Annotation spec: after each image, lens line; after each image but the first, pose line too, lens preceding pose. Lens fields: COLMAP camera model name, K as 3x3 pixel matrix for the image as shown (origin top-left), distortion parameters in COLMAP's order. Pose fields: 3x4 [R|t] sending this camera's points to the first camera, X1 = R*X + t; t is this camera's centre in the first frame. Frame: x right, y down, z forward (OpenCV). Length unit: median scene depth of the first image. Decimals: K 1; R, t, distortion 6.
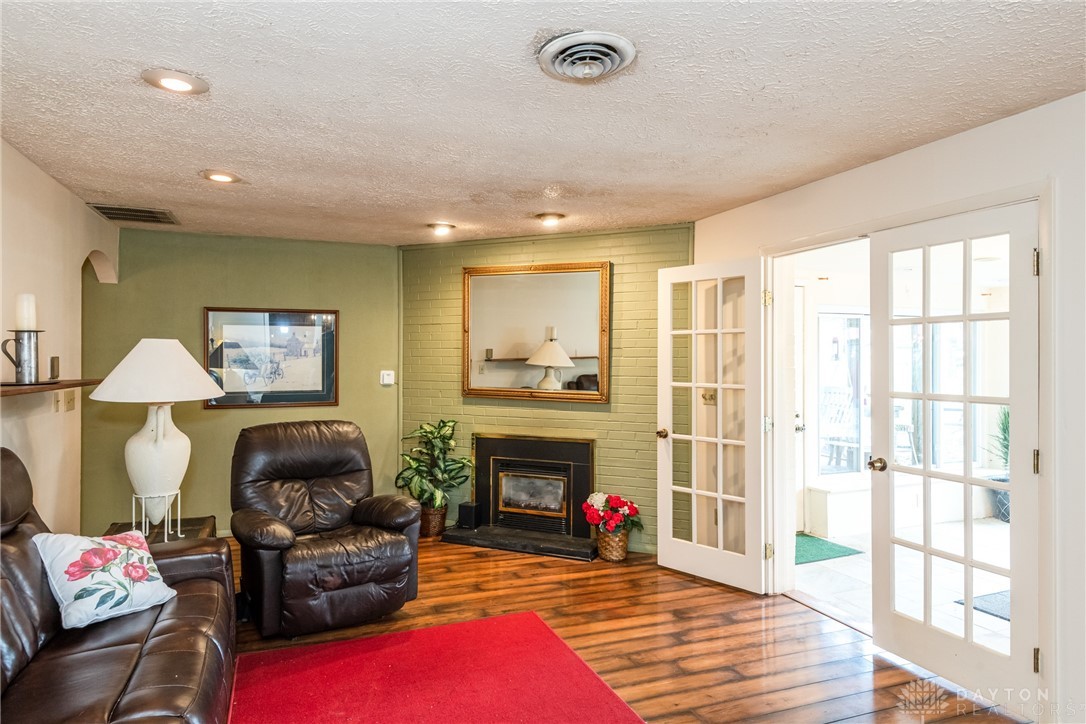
lens RADIAL K [[675.5, 0, 543.1], [0, 675.5, 360.4], [0, 0, 1]] dist [-0.000576, -0.001149]
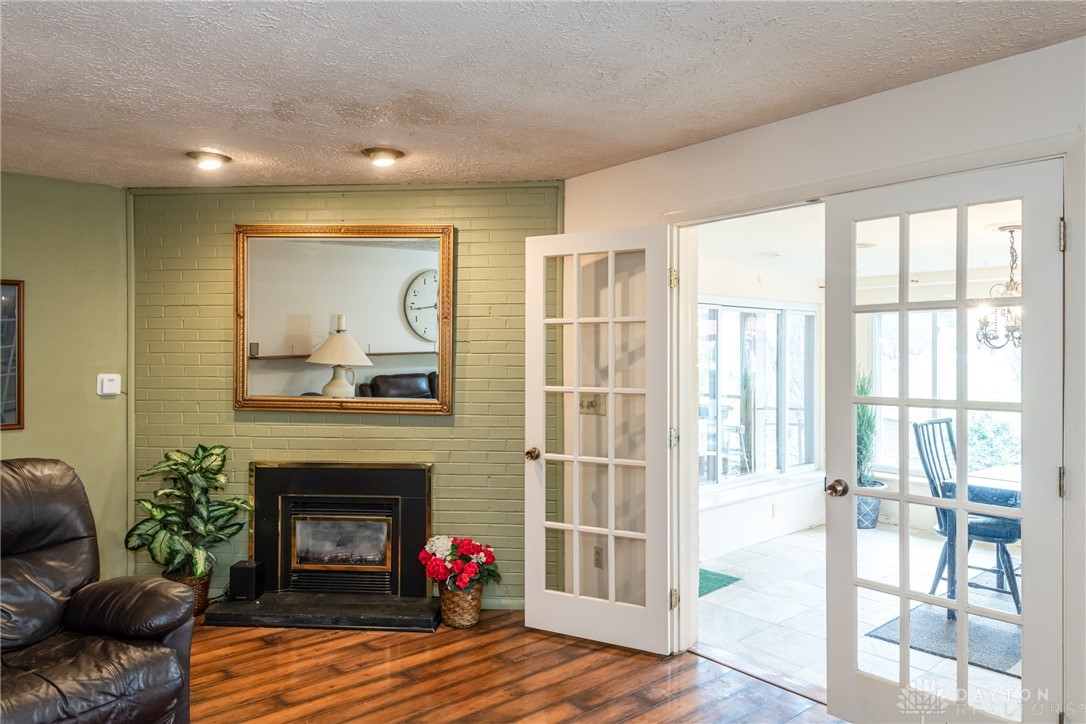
lens RADIAL K [[741.7, 0, 542.6], [0, 741.7, 359.3], [0, 0, 1]] dist [0.025973, -0.025089]
pose [[0.944394, -0.003378, 0.328799, -0.086115], [0.002550, 0.999992, 0.002950, -0.000355], [-0.328806, -0.001947, 0.944395, 0.206207]]
